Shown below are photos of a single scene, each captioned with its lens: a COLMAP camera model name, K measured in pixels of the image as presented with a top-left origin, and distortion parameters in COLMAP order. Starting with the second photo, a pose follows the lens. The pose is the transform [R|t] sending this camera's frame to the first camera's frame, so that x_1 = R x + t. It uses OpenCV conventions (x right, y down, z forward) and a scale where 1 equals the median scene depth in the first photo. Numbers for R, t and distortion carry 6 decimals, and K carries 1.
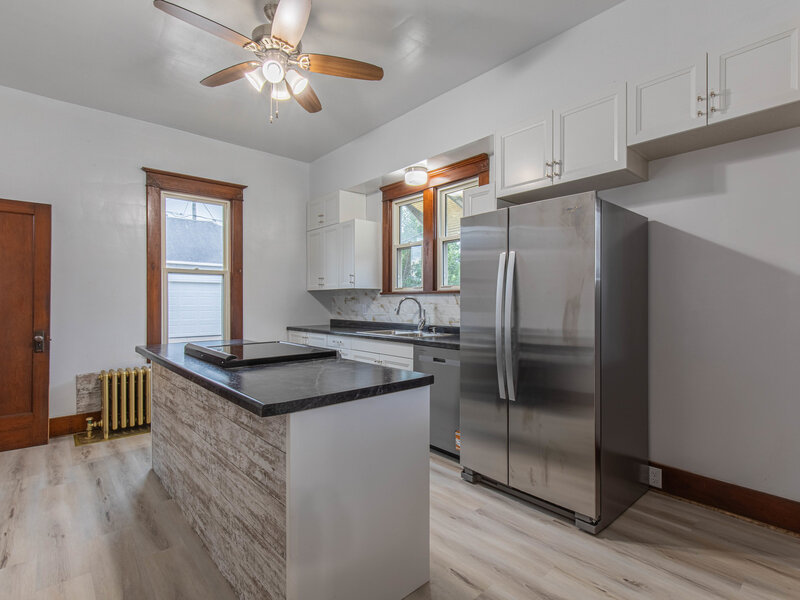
lens RADIAL K [[404.7, 0, 407.2], [0, 404.7, 301.9], [0, 0, 1]] dist [0.008729, 0.001073]
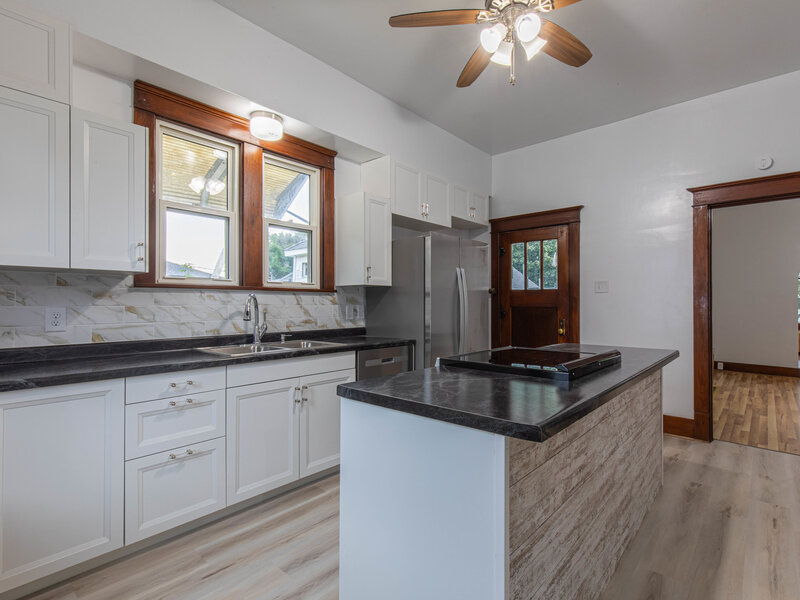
lens RADIAL K [[404.7, 0, 405.6], [0, 404.7, 304.1], [0, 0, 1]] dist [0.008729, 0.001073]
pose [[-0.116222, -0.003385, 0.993218, -0.910171], [-0.002353, 0.999992, 0.003133, 0.001533], [-0.993221, -0.001973, -0.116229, 1.059980]]
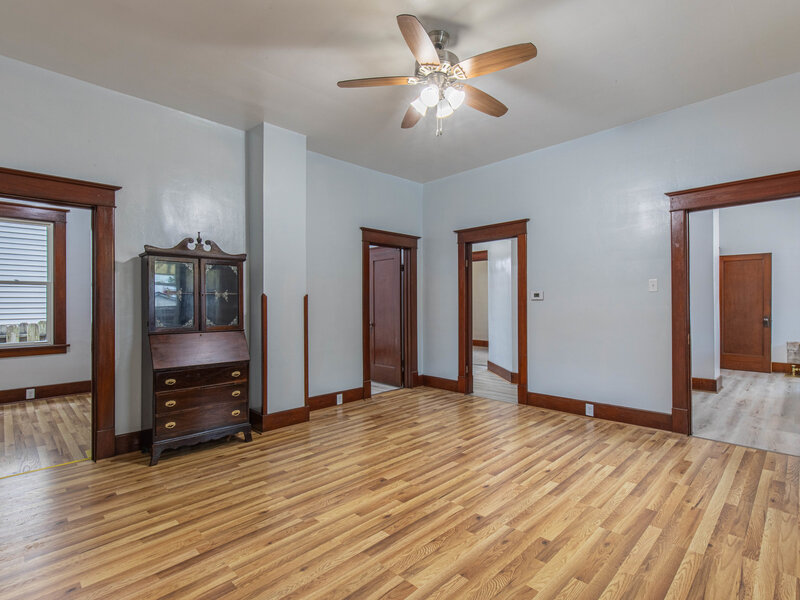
lens RADIAL K [[404.7, 0, 420.8], [0, 404.7, 302.0], [0, 0, 1]] dist [0.008729, 0.001073]
pose [[0.081889, -0.001882, -0.996640, 0.839926], [0.004035, 0.999991, -0.001557, -0.002447], [0.996633, -0.003894, 0.081896, -0.752962]]
